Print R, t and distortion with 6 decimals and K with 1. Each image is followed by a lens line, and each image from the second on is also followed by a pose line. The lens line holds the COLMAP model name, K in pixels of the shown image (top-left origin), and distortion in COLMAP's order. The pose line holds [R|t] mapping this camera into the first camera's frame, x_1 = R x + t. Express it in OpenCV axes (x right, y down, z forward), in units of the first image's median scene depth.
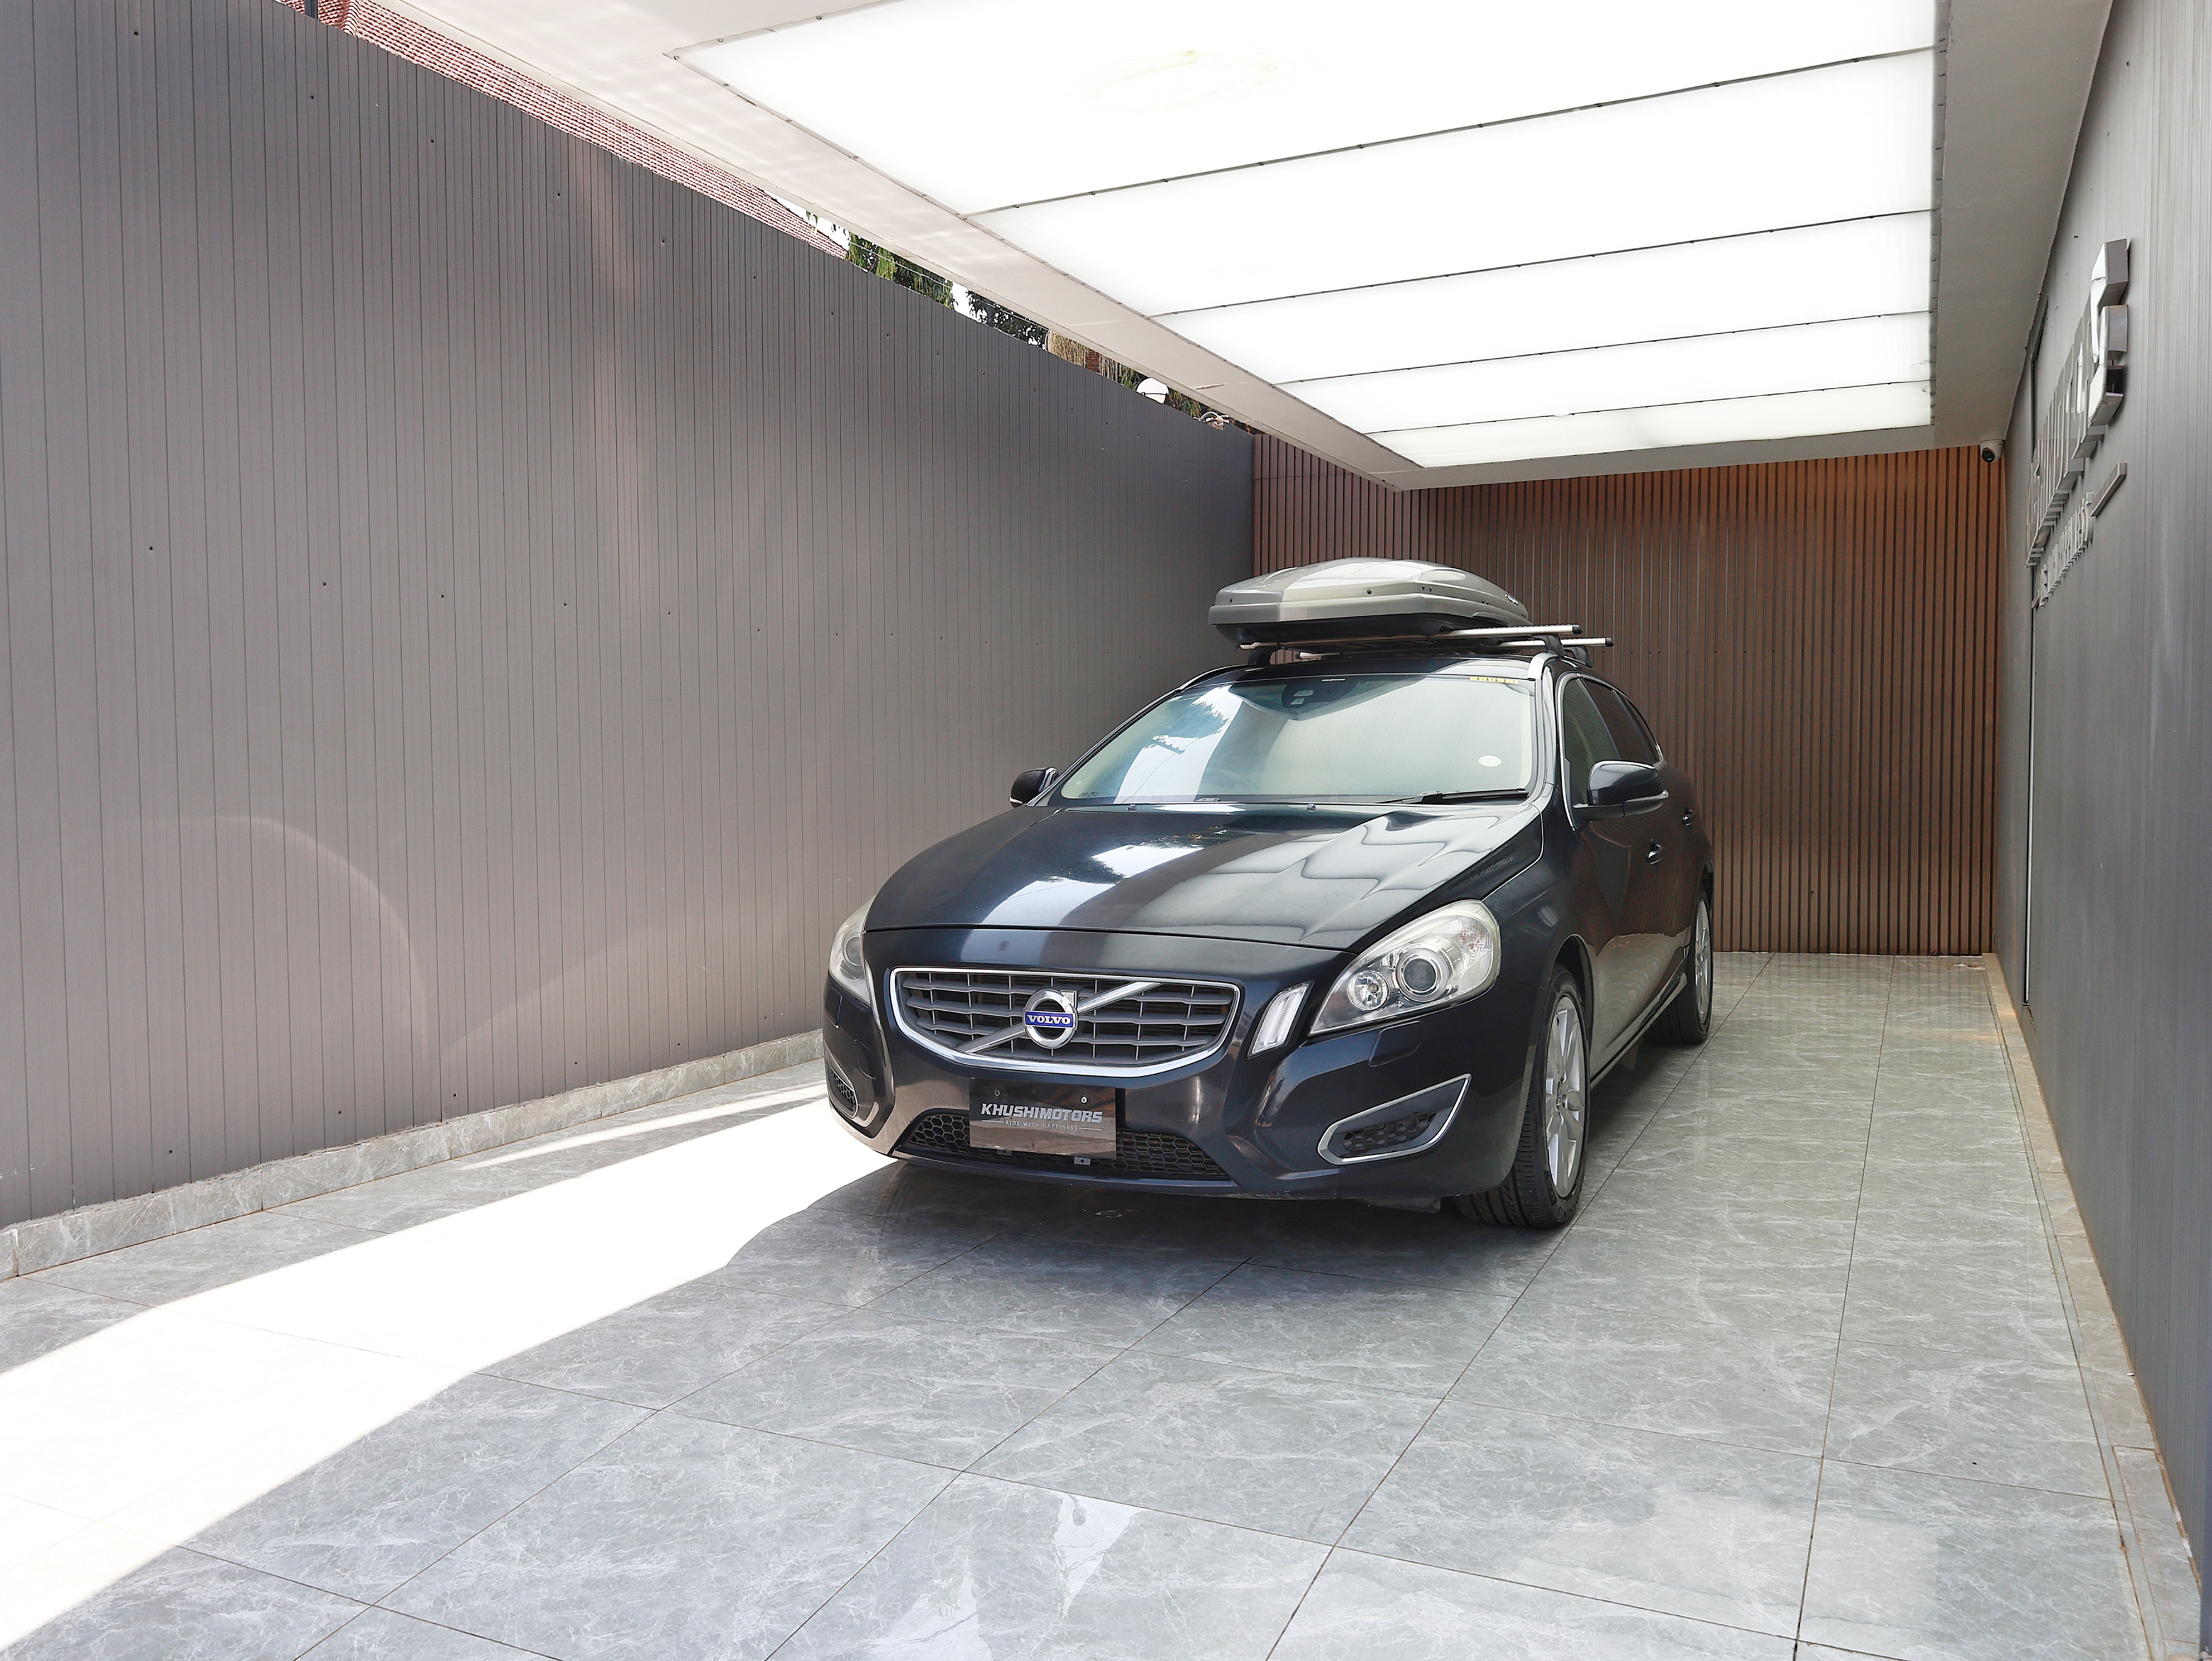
lens RADIAL K [[1693.7, 0, 1099.8], [0, 1693.7, 835.6], [0, 0, 1]] dist [-0.011158, 0.007920]
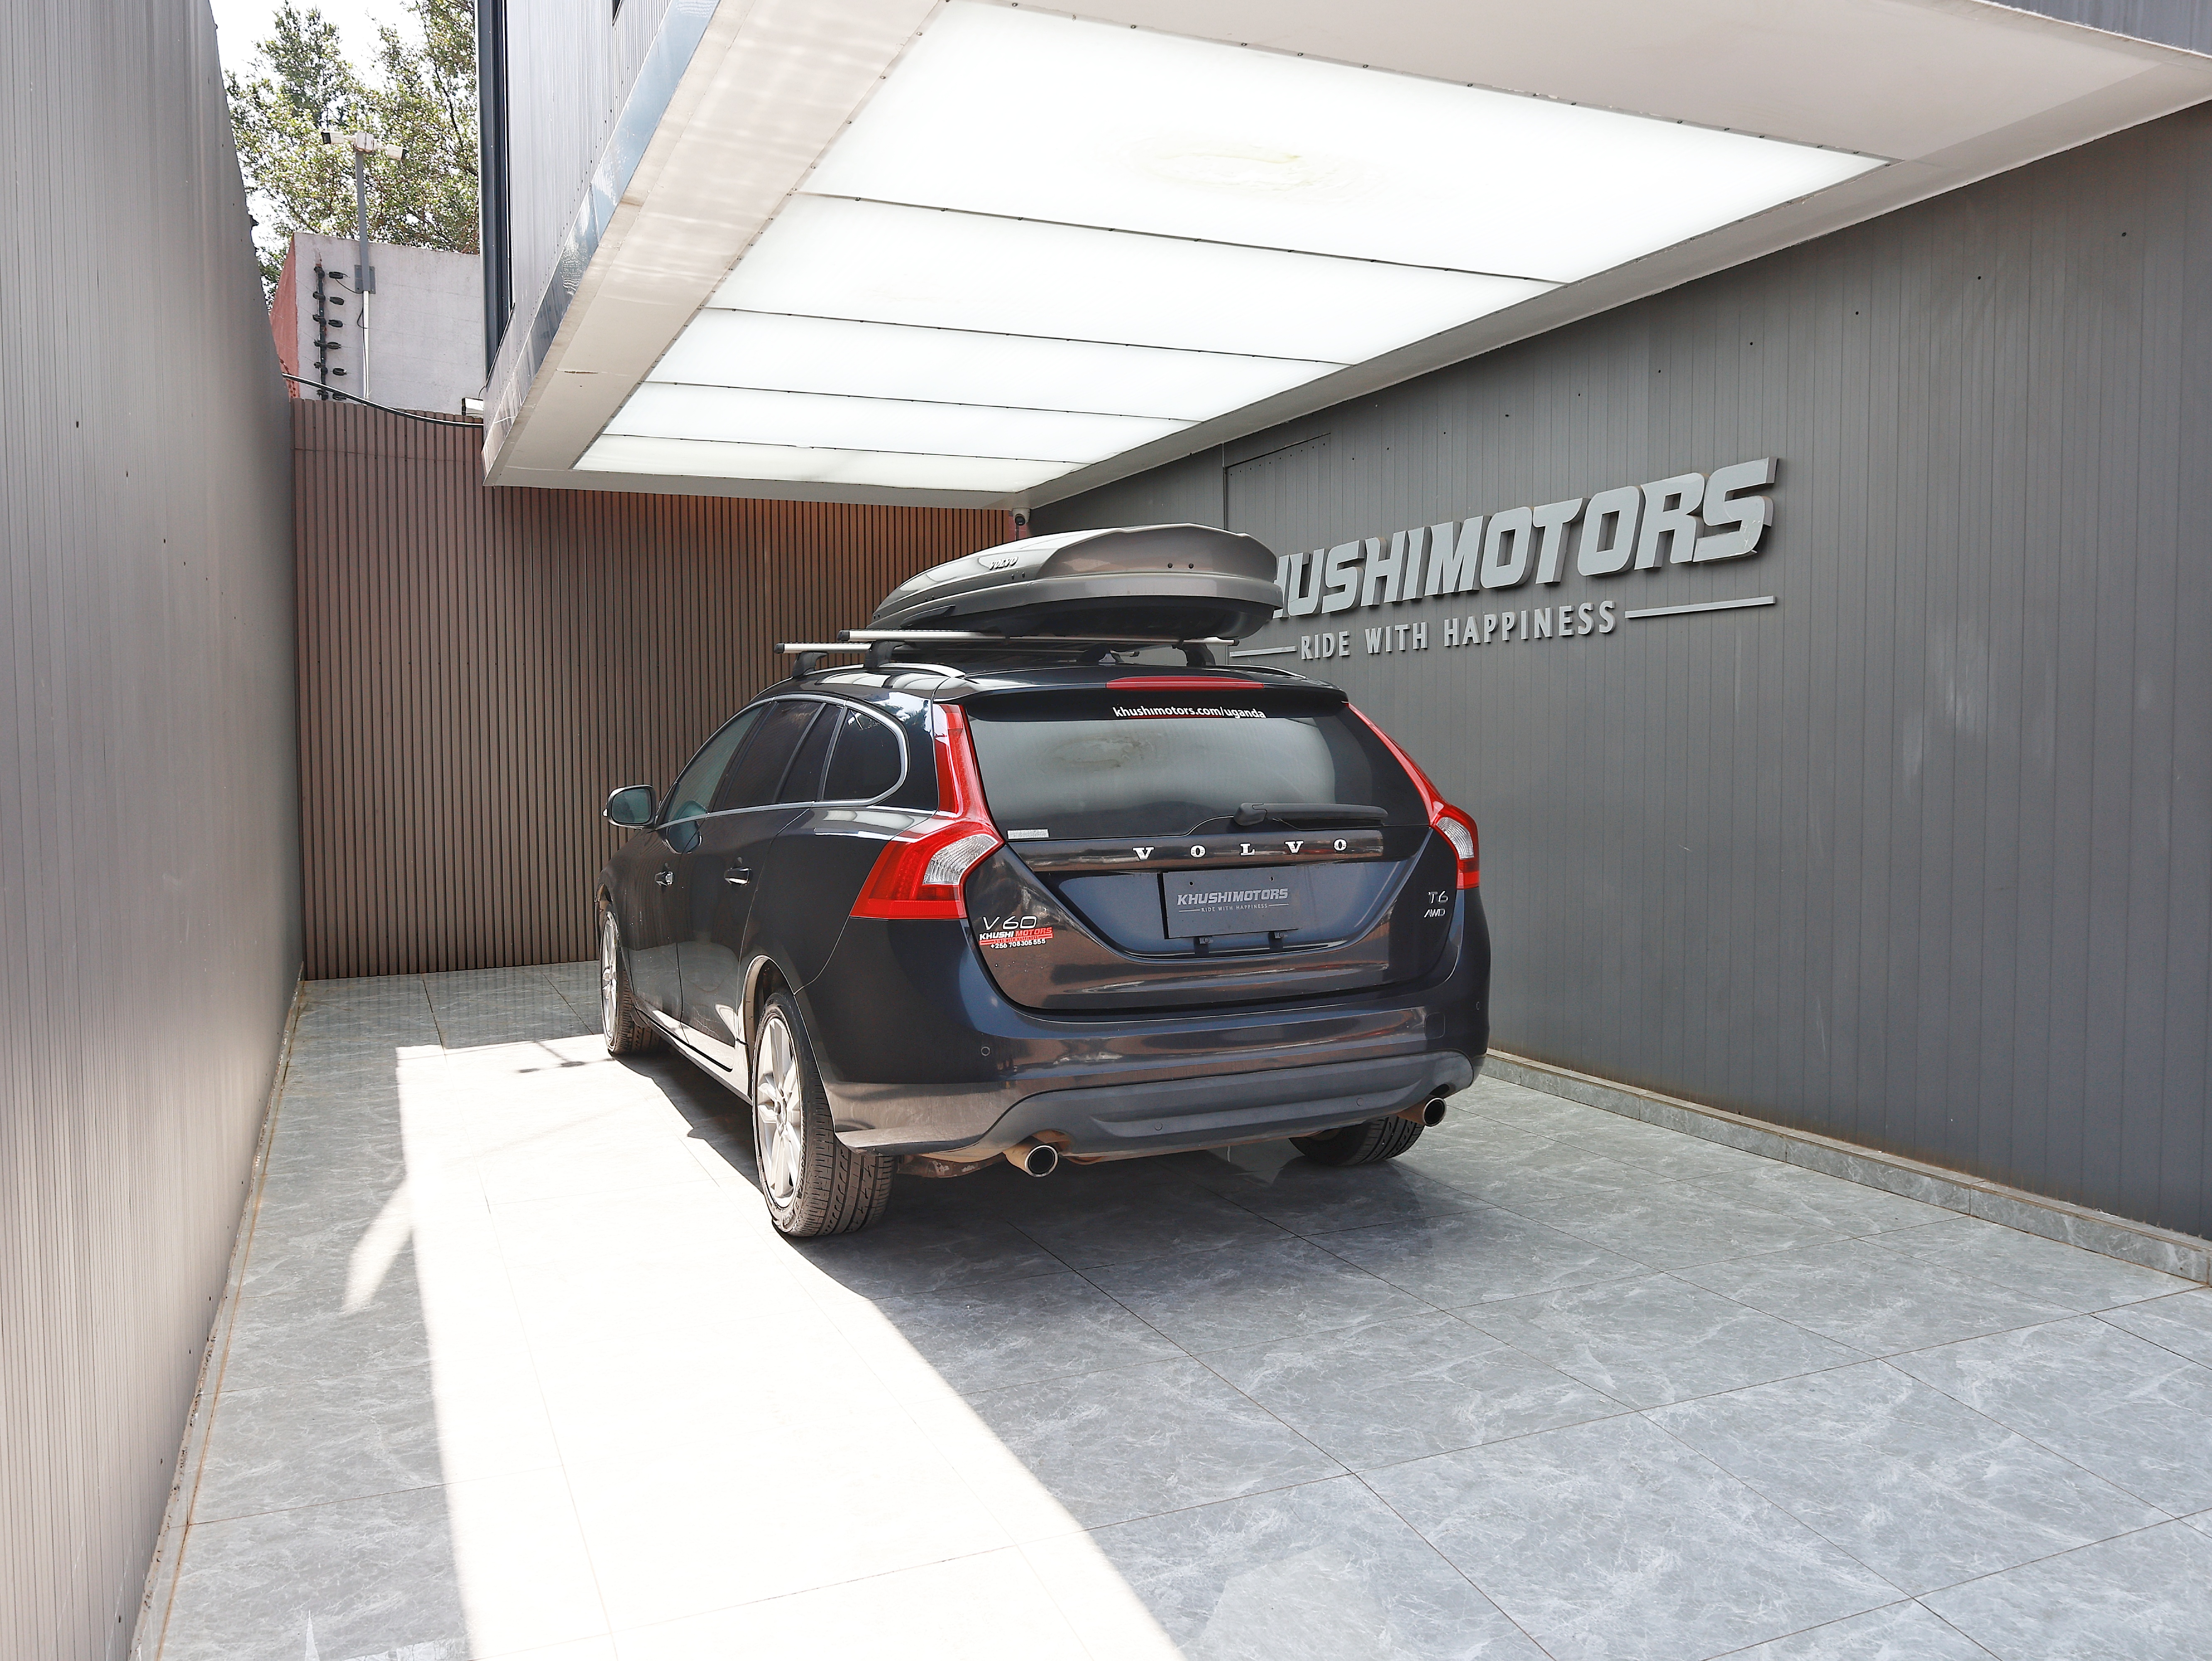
lens RADIAL K [[1691.2, 0, 1101.2], [0, 1691.2, 820.5], [0, 0, 1]] dist [-0.008843, 0.006231]
pose [[0.645647, -0.032273, 0.762953, -0.932522], [0.037284, 0.999247, 0.010716, -0.044180], [-0.762725, 0.021527, 0.646365, 0.407632]]
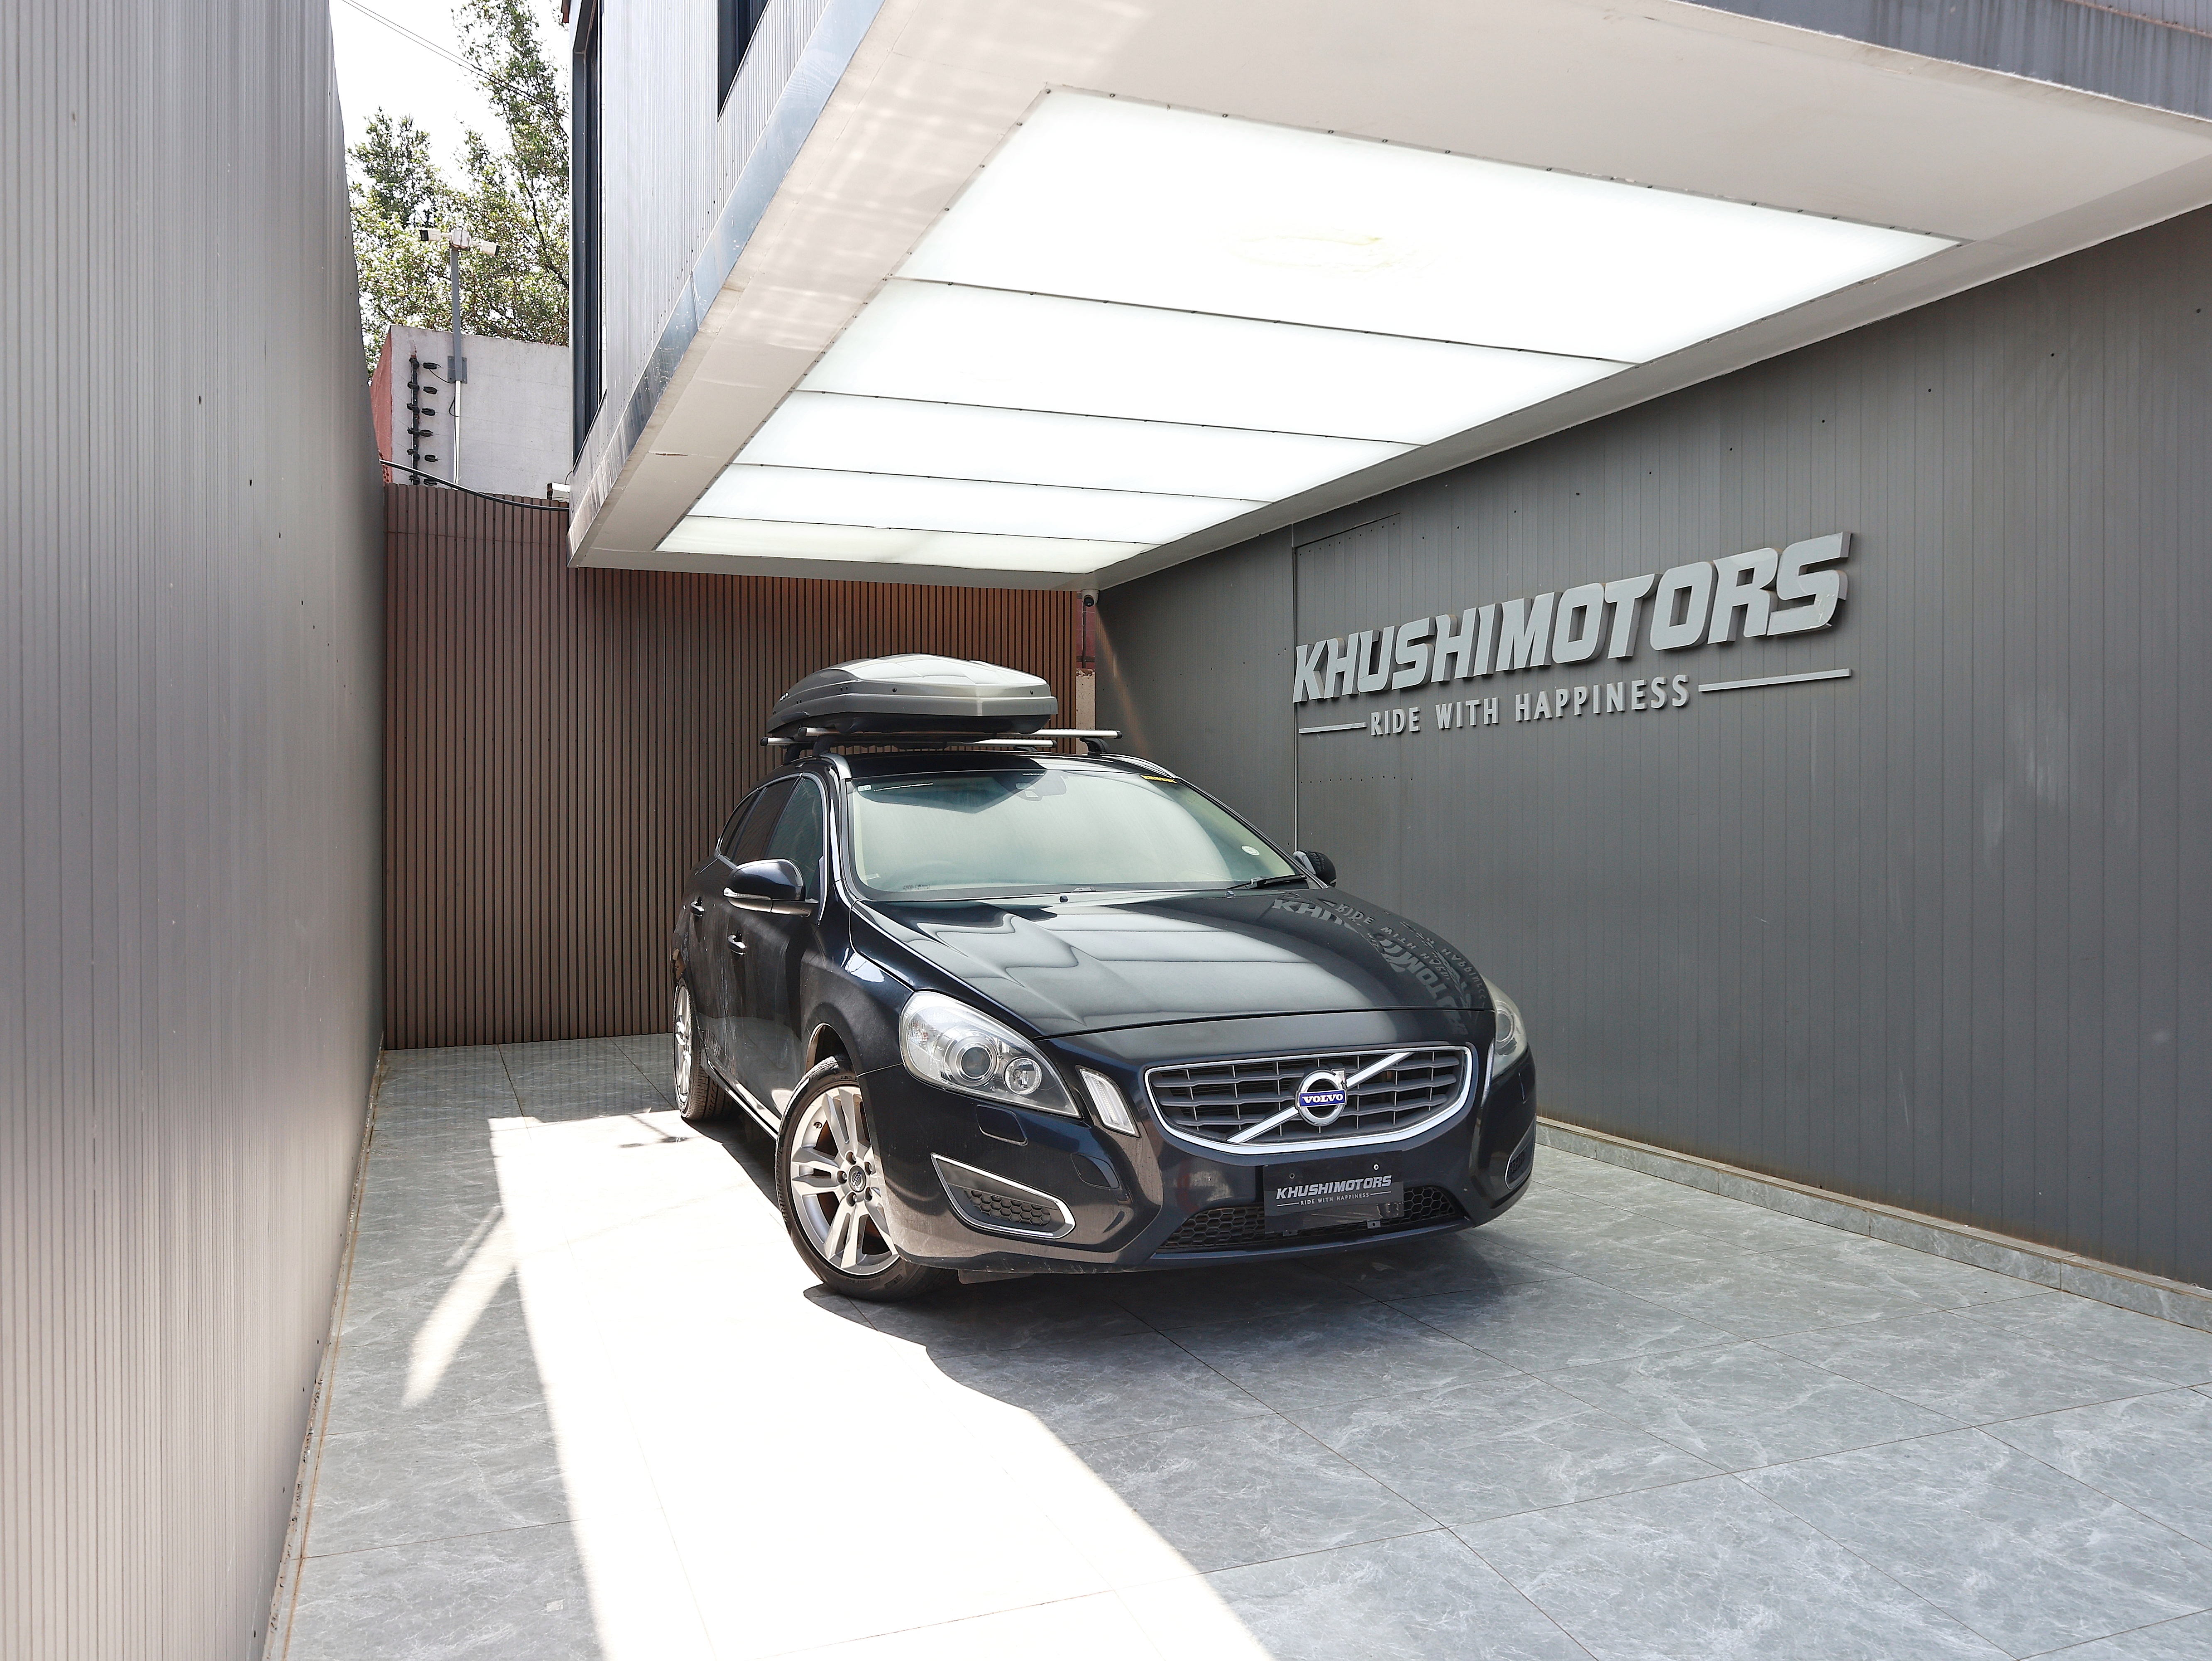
lens RADIAL K [[1690.3, 0, 1099.4], [0, 1690.3, 832.2], [0, 0, 1]] dist [-0.009189, 0.005156]
pose [[0.670724, 0.004115, 0.741696, -0.962374], [0.031795, 0.998906, -0.034295, -0.029116], [-0.741026, 0.046585, 0.669859, 0.410509]]
